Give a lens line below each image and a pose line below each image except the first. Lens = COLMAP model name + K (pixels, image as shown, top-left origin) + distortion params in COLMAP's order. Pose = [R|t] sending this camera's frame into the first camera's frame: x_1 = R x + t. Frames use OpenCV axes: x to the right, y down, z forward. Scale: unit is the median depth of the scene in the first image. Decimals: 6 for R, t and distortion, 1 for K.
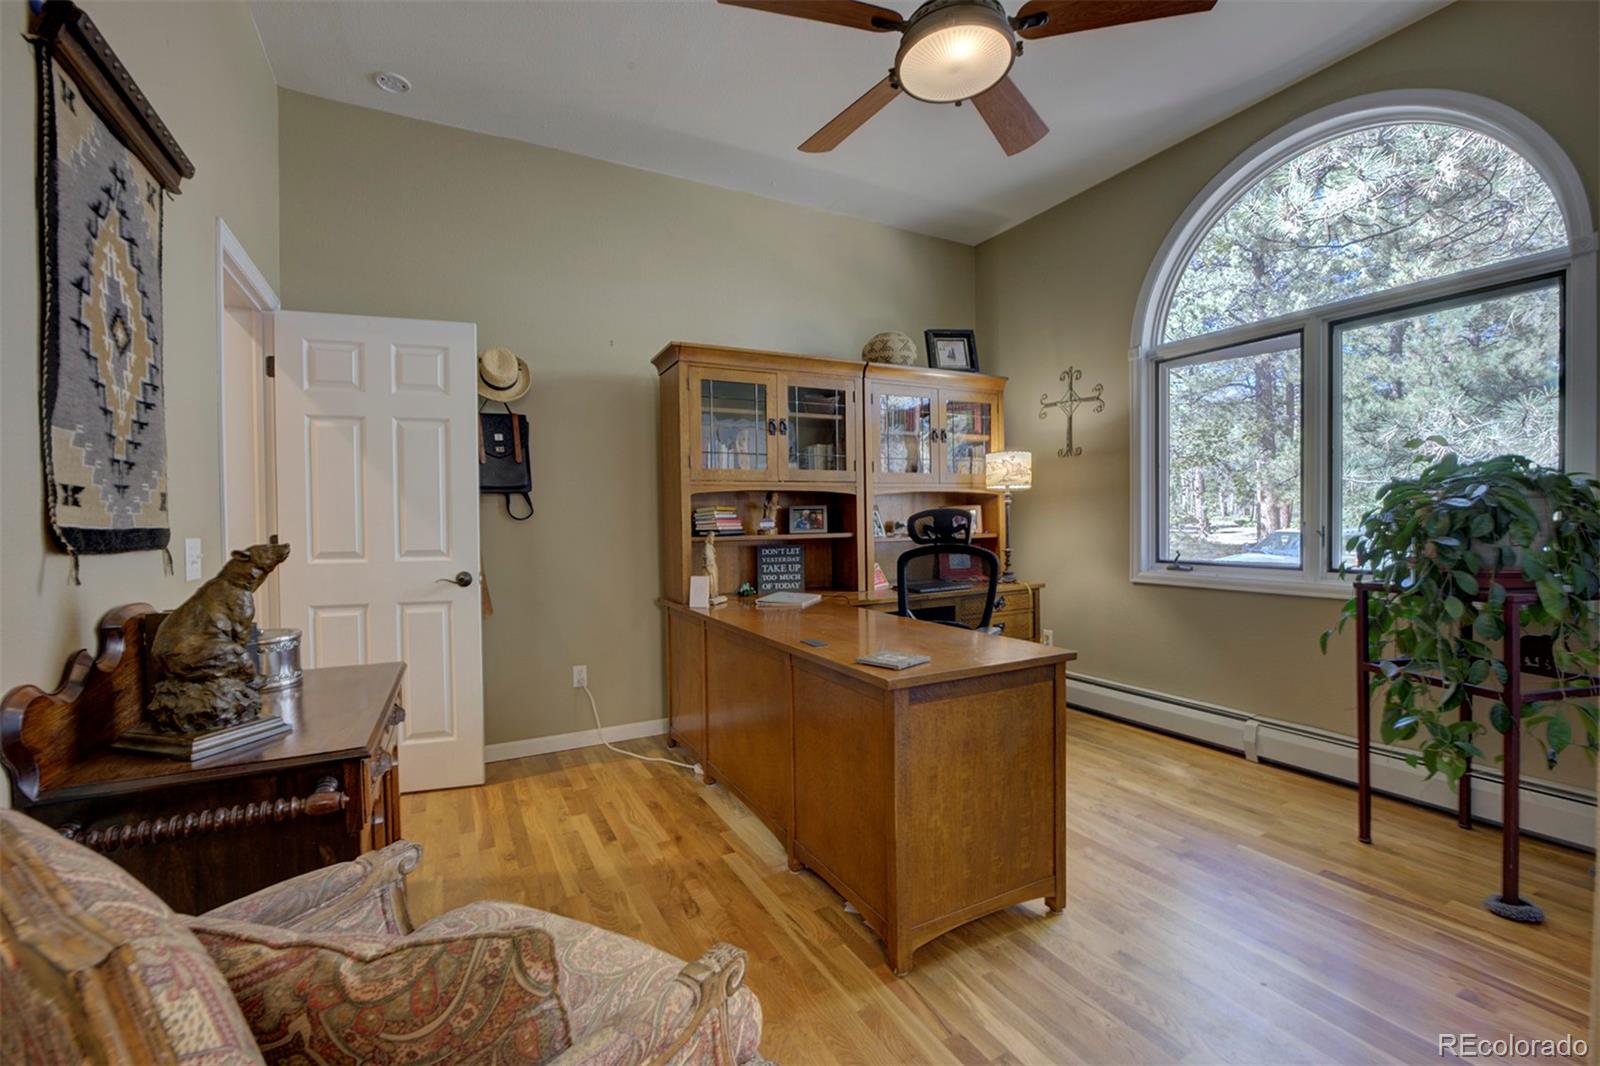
lens RADIAL K [[680.1, 0, 800.3], [0, 680.1, 535.6], [0, 0, 1]] dist [-0.032019, 0.001090]
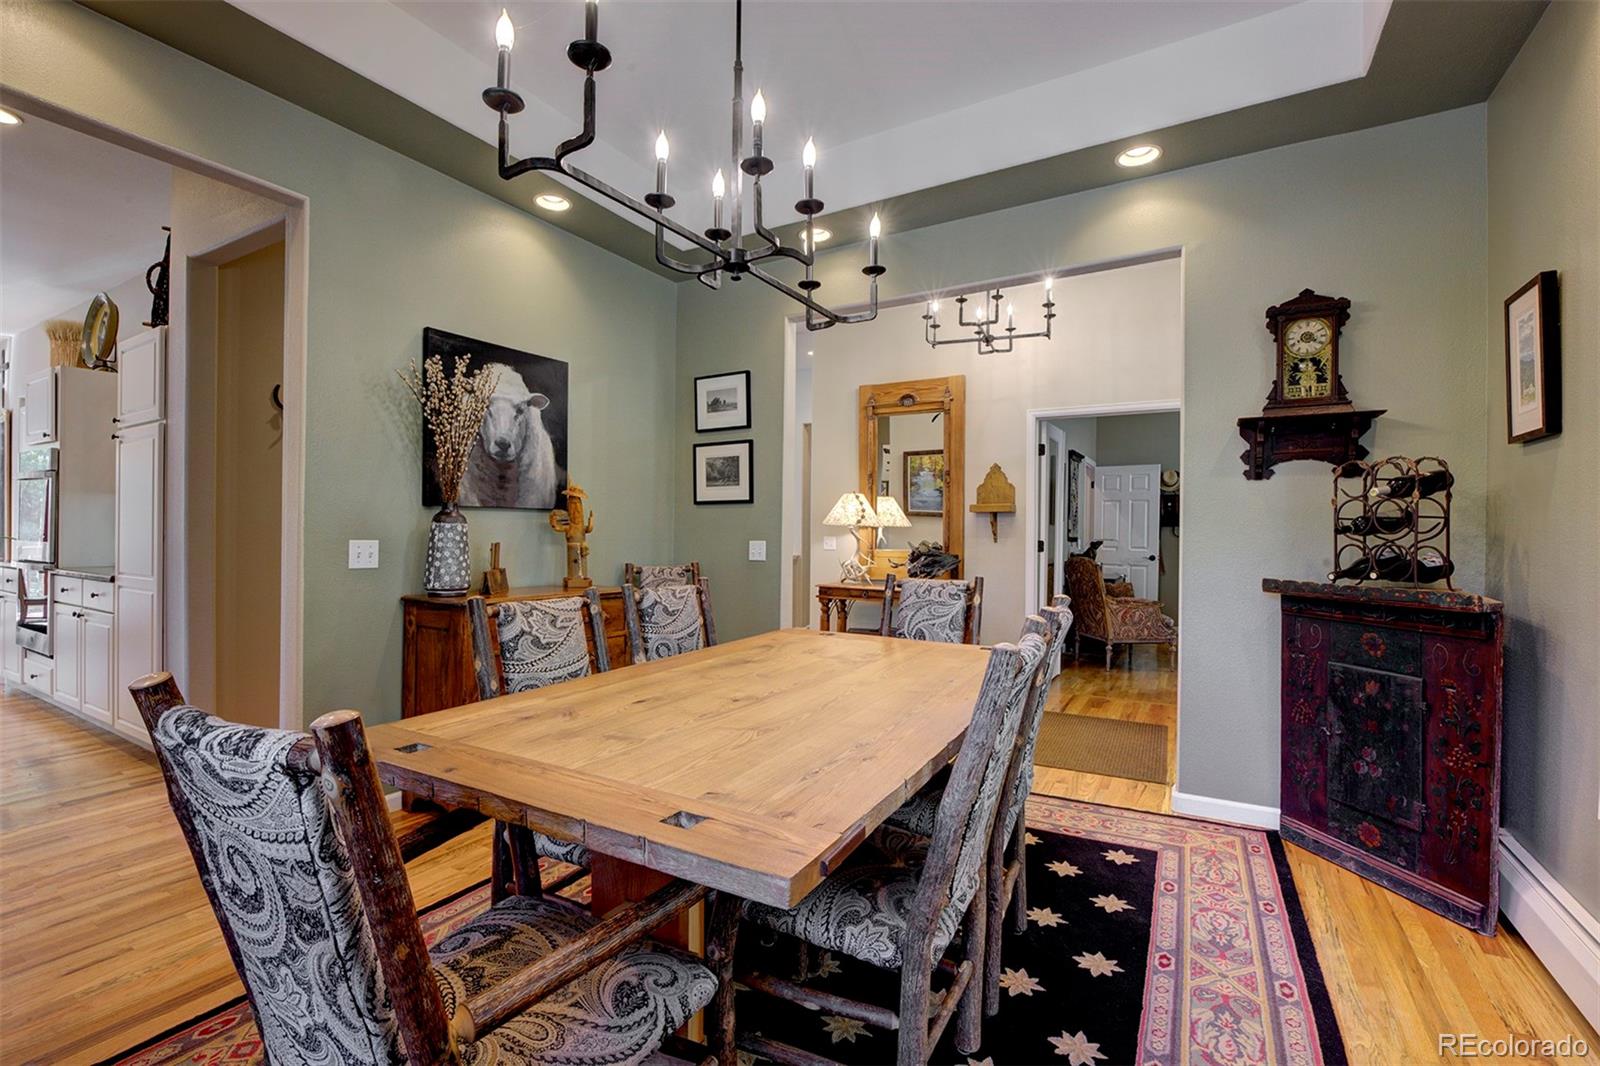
lens RADIAL K [[680.1, 0, 783.2], [0, 680.1, 532.1], [0, 0, 1]] dist [-0.032019, 0.001090]
pose [[0.527189, 0.013836, -0.849635, 0.430280], [-0.029965, 0.999548, -0.002316, 0.005712], [0.849220, 0.026680, 0.527365, -0.718600]]
